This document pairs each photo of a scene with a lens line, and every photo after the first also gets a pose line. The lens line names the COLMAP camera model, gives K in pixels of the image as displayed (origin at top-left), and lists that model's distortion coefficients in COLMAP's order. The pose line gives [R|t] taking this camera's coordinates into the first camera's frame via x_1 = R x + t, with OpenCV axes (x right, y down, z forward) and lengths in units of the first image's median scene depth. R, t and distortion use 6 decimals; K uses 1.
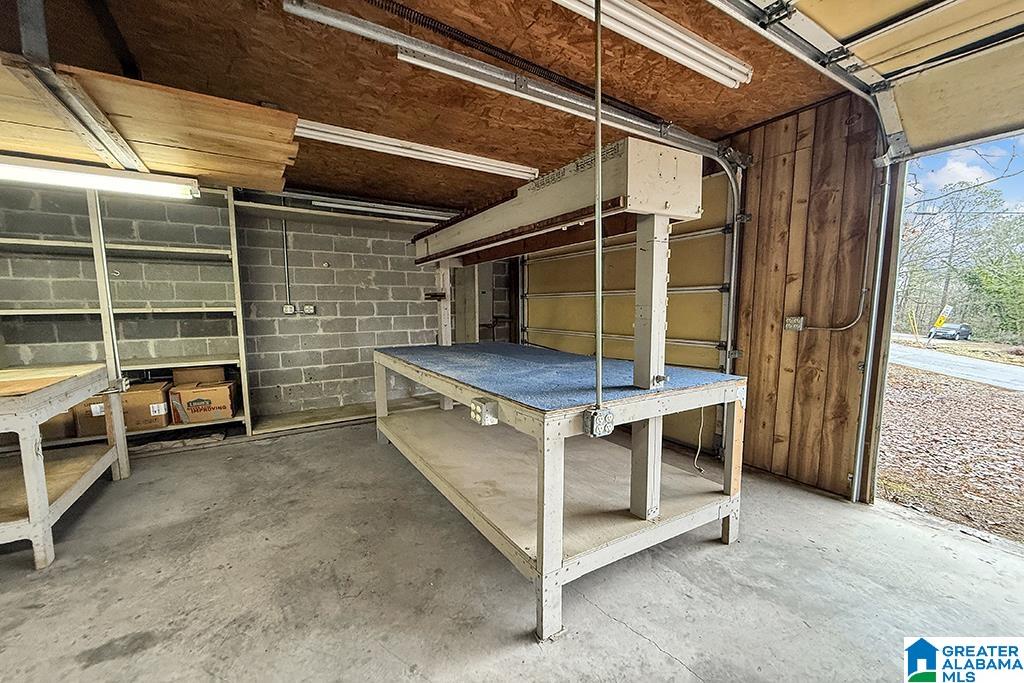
lens RADIAL K [[405.1, 0, 512.0], [0, 405.1, 341.5], [0, 0, 1]] dist [-0.012527, 0.000030]
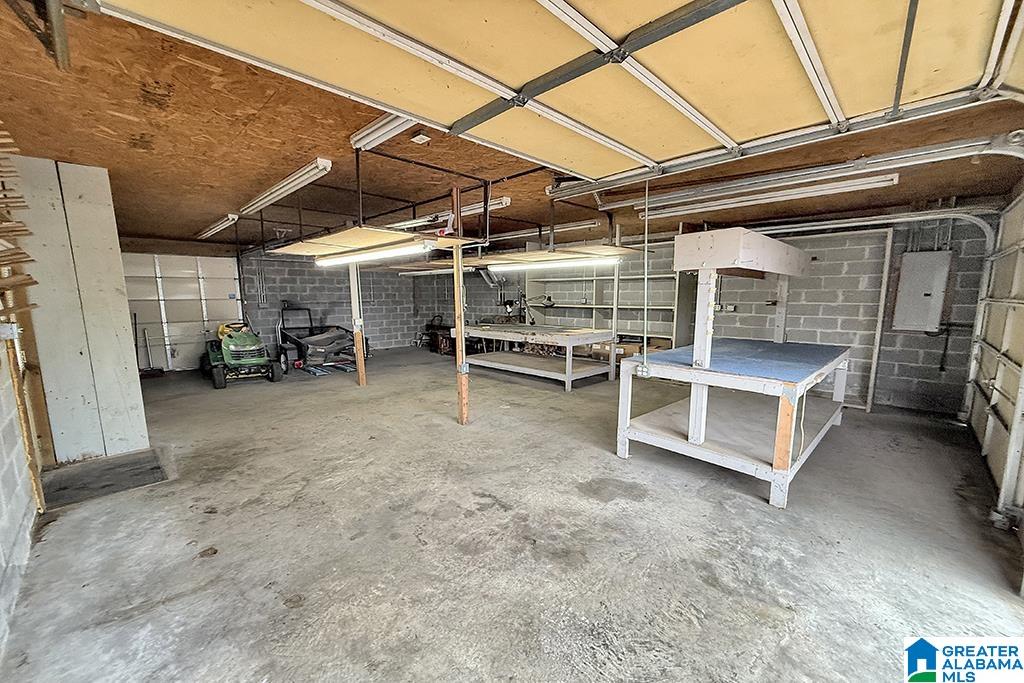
lens RADIAL K [[405.1, 0, 512.0], [0, 405.1, 341.5], [0, 0, 1]] dist [-0.012527, 0.000030]
pose [[0.223996, 0.111199, -0.968226, 1.115714], [-0.088413, 0.991692, 0.093440, -0.045316], [0.970572, 0.064673, 0.231966, -0.100520]]
